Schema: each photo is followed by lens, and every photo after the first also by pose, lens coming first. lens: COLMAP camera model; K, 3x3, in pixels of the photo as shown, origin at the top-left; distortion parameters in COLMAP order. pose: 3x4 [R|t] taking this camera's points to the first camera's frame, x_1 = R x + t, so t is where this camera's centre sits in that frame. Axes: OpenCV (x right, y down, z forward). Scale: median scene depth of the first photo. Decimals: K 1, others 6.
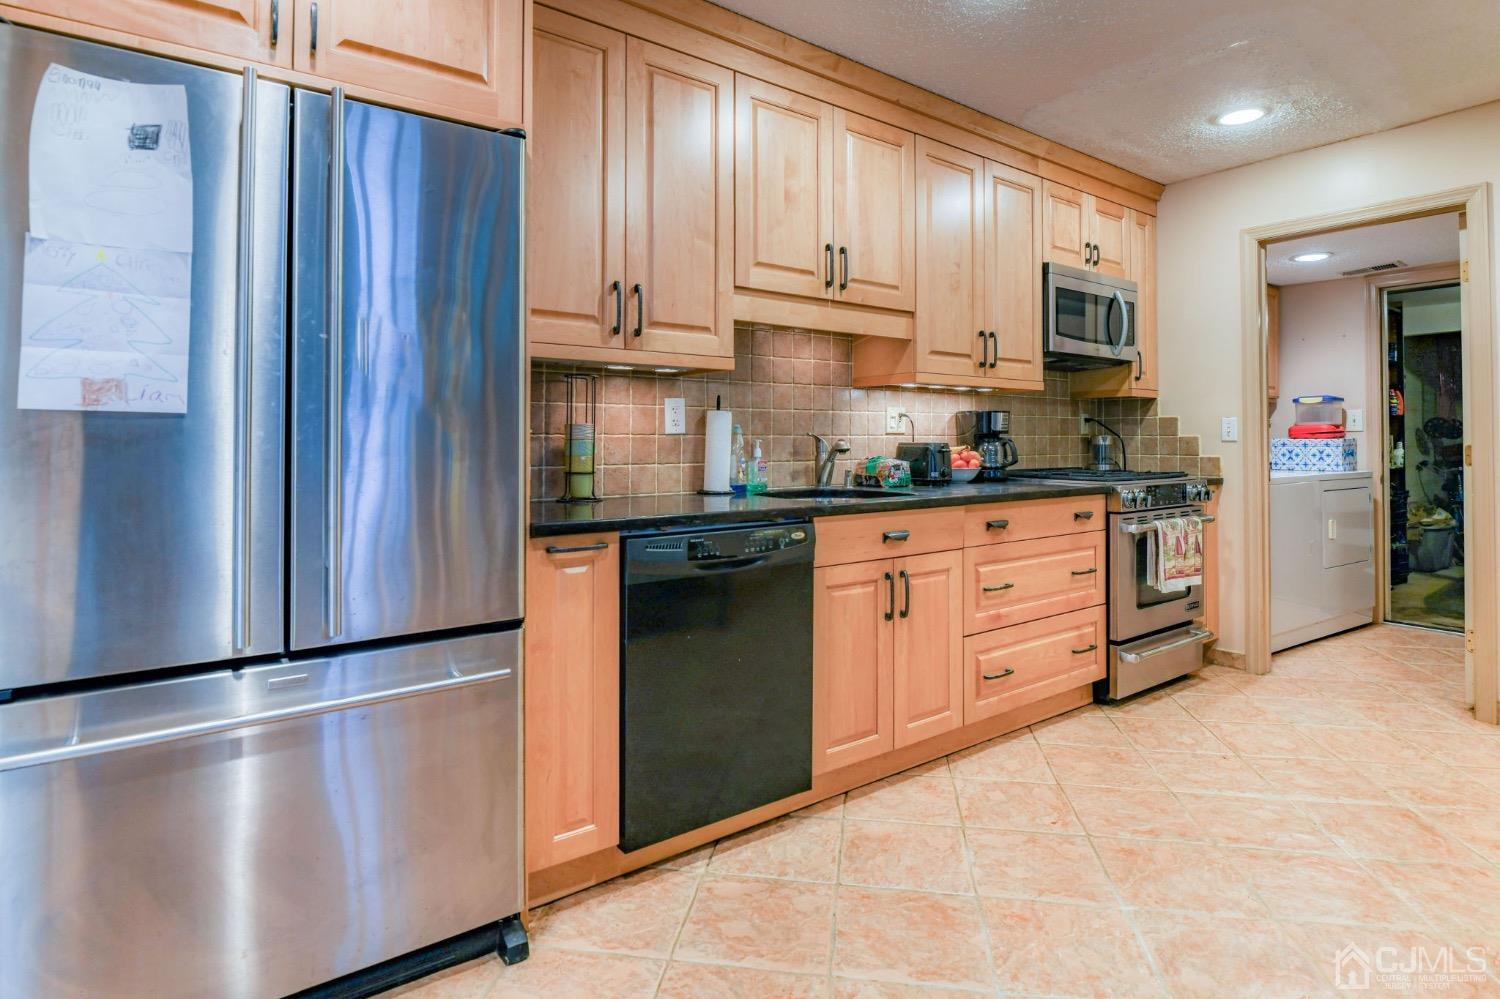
lens RADIAL K [[781.7, 0, 802.4], [0, 781.7, 446.4], [0, 0, 1]] dist [-0.046642, 0.000894]
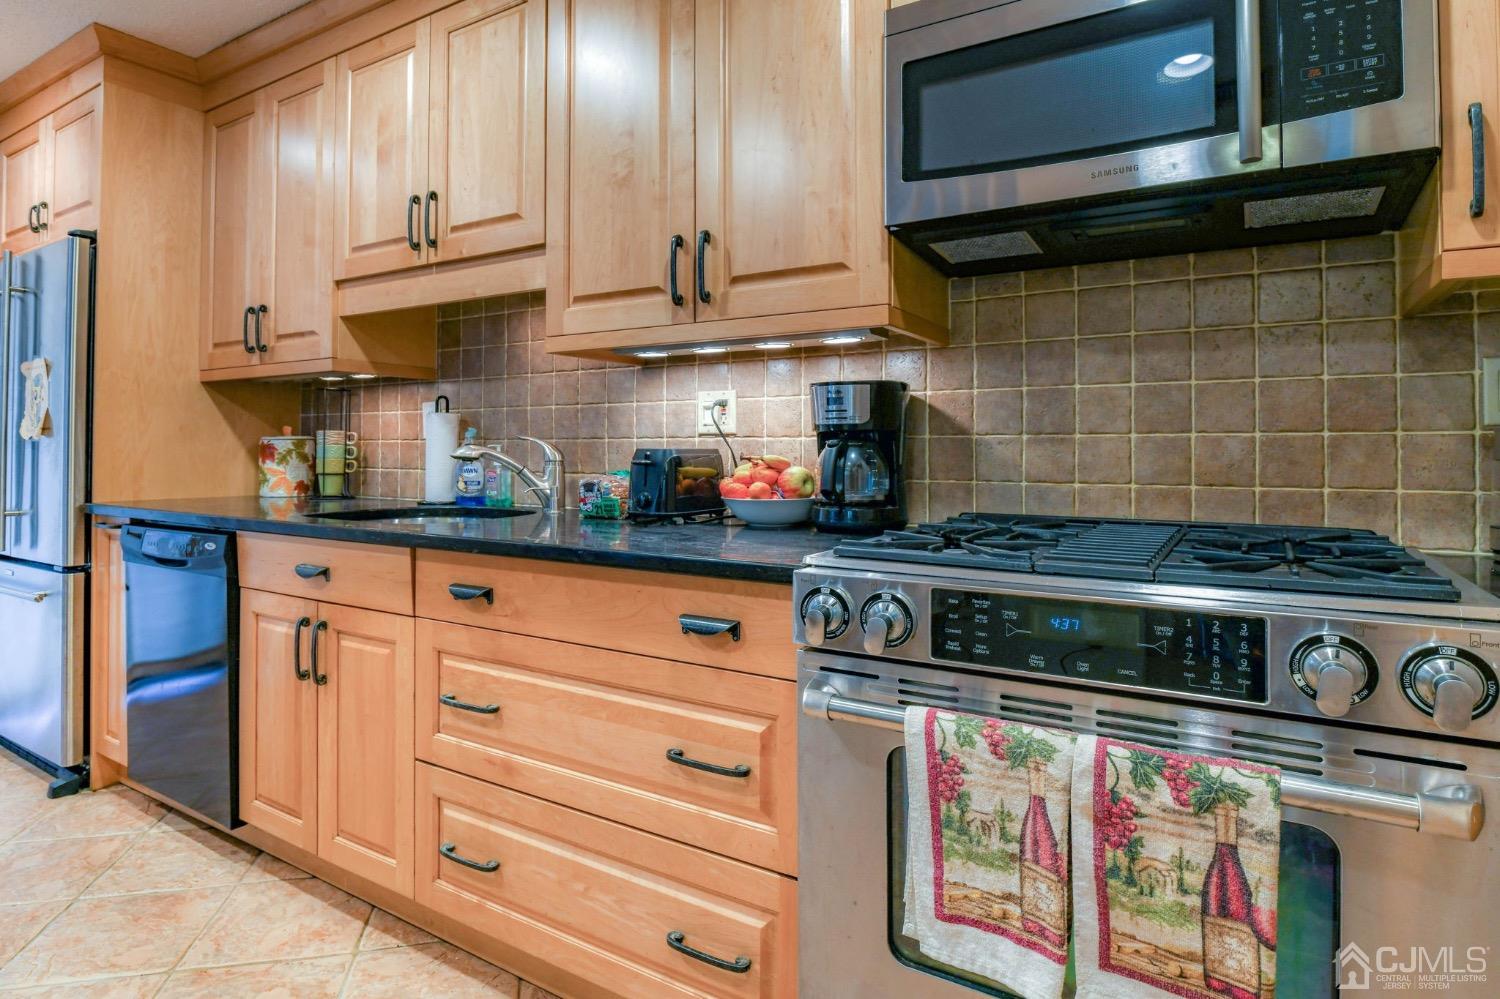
lens RADIAL K [[781.7, 0, 802.4], [0, 781.7, 446.4], [0, 0, 1]] dist [-0.046642, 0.000894]
pose [[0.391583, -0.004168, -0.920133, 0.890993], [-0.008227, 0.999934, -0.008031, -0.002668], [0.920106, 0.010715, 0.391523, 1.042249]]
